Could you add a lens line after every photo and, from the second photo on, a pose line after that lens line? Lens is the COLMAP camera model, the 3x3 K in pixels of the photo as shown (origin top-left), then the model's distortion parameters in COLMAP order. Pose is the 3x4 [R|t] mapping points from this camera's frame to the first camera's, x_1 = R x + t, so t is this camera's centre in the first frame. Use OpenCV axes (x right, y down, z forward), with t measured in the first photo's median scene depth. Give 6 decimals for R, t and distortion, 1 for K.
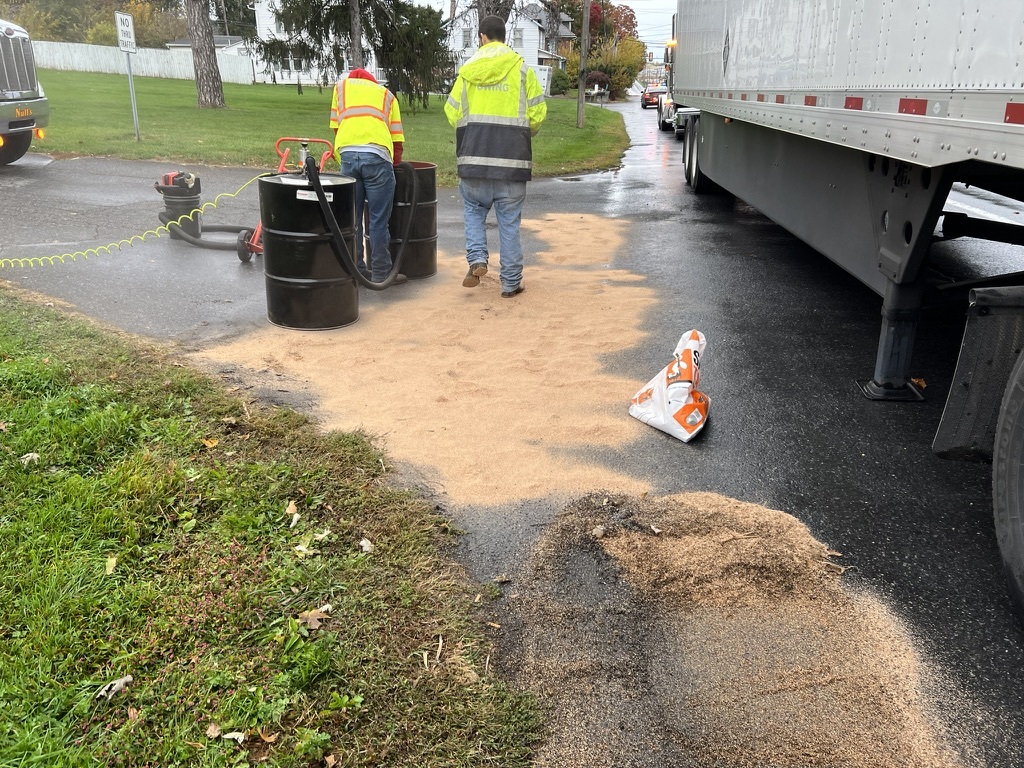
lens RADIAL K [[771.7, 0, 512.0], [0, 771.7, 384.0], [0, 0, 1]] dist [0.039336, -0.036310]
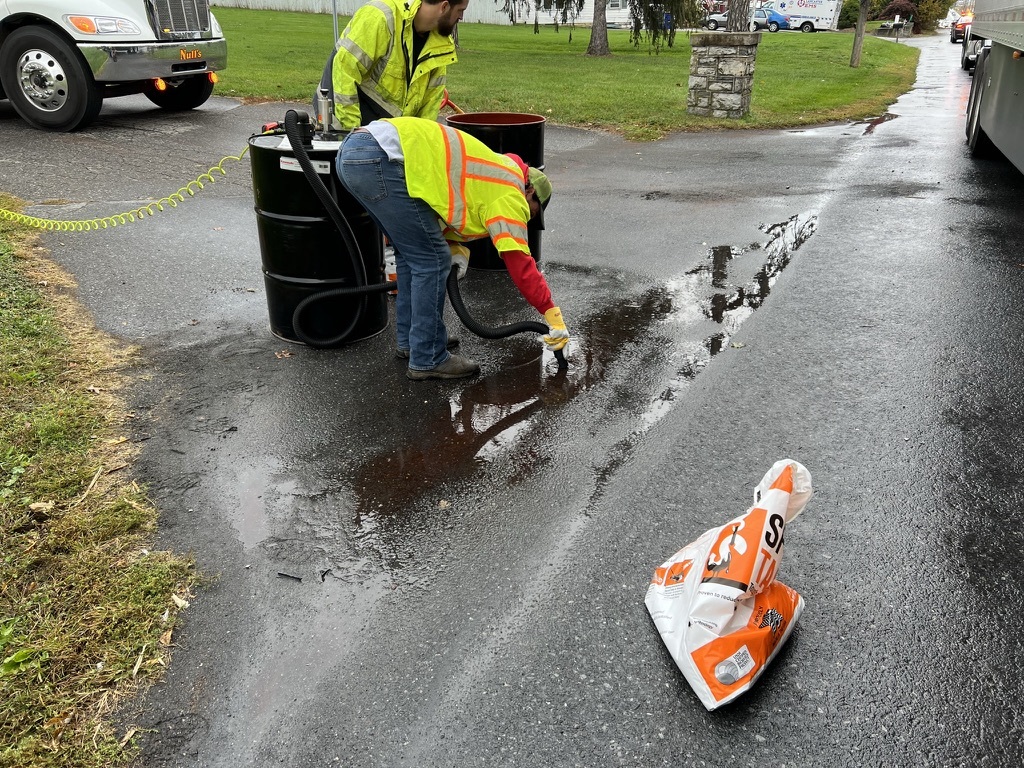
lens RADIAL K [[771.7, 0, 512.0], [0, 771.7, 384.0], [0, 0, 1]] dist [0.039336, -0.036310]
pose [[0.946247, 0.117842, -0.301214, 0.071865], [-0.097662, 0.991897, 0.081255, -0.050393], [0.308349, -0.047471, 0.950088, 0.155257]]
